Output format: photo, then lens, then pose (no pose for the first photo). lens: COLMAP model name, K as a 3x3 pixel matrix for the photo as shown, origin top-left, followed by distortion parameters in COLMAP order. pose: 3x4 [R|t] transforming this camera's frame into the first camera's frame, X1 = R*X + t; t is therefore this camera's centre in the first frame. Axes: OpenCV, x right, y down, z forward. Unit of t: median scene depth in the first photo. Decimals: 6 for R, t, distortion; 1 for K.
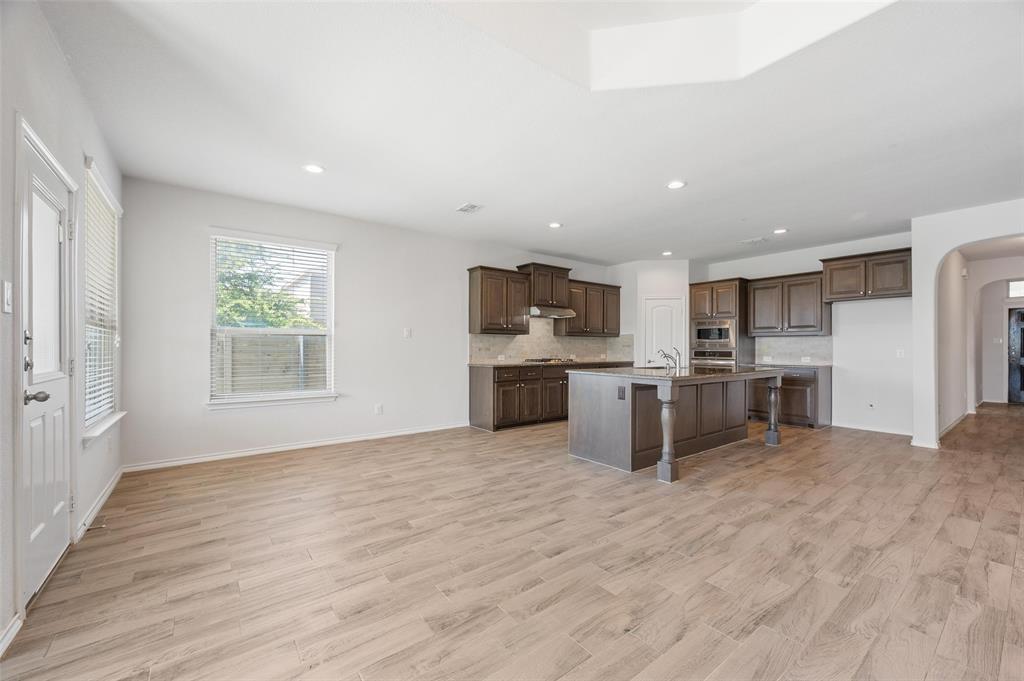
lens RADIAL K [[406.8, 0, 513.1], [0, 406.8, 347.6], [0, 0, 1]] dist [-0.001090, 0.000290]
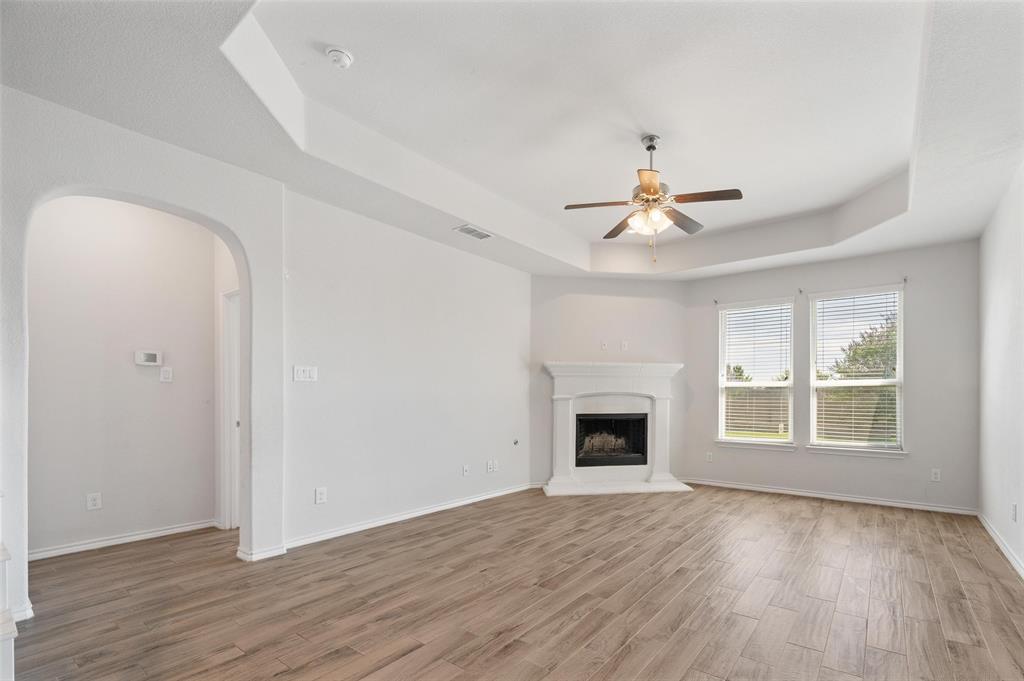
lens RADIAL K [[455.6, 0, 571.2], [0, 455.6, 398.4], [0, 0, 1]] dist [-0.001778, 0.000279]
pose [[-0.952426, -0.003860, -0.304744, 0.358282], [-0.004868, 0.999985, 0.002549, 0.001761], [0.304730, 0.003912, -0.952431, 0.705490]]
